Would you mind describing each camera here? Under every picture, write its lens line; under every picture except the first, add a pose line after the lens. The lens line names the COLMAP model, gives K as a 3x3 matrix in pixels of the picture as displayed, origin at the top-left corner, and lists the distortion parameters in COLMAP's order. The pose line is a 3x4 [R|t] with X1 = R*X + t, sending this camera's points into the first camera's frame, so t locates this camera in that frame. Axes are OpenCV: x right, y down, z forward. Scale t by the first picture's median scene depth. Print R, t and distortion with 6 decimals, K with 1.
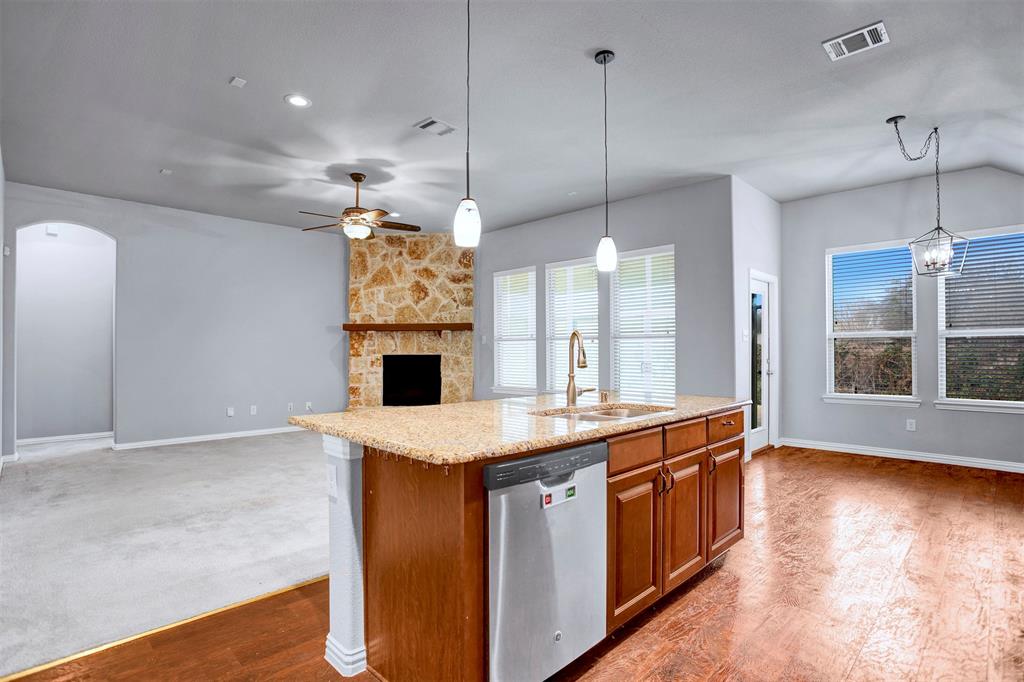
lens RADIAL K [[518.3, 0, 507.6], [0, 518.3, 343.7], [0, 0, 1]] dist [-0.071923, 0.035900]
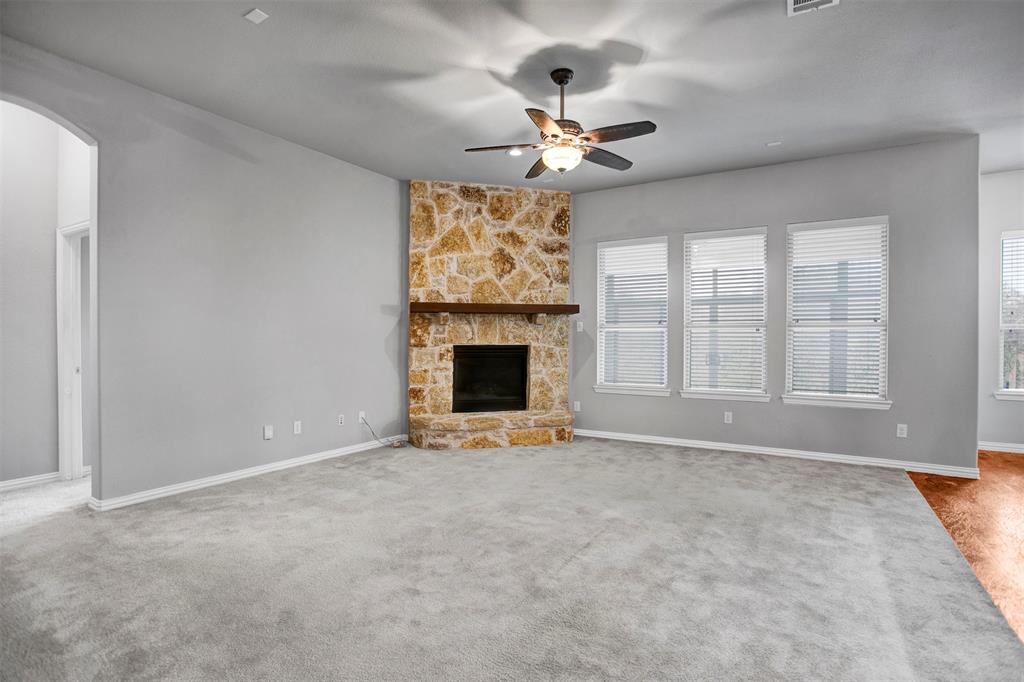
lens RADIAL K [[518.3, 0, 507.6], [0, 518.3, 343.7], [0, 0, 1]] dist [-0.071923, 0.035900]
pose [[0.970577, 0.003764, 0.240760, -0.348705], [-0.009236, 0.999724, 0.021606, 0.002884], [-0.240612, -0.023194, 0.970344, 0.253417]]
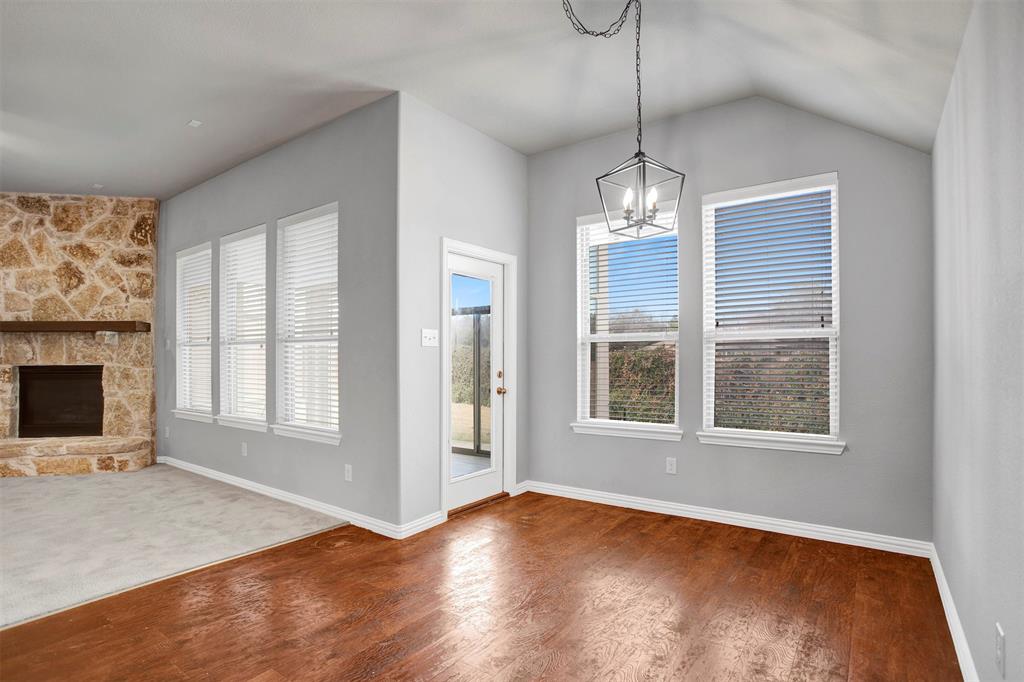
lens RADIAL K [[521.5, 0, 510.5], [0, 521.5, 355.9], [0, 0, 1]] dist [-0.072077, 0.033093]
pose [[0.988221, 0.001090, 0.153028, 0.323993], [-0.002246, 0.999970, 0.007385, 0.001874], [-0.153016, -0.007642, 0.988194, 0.220397]]
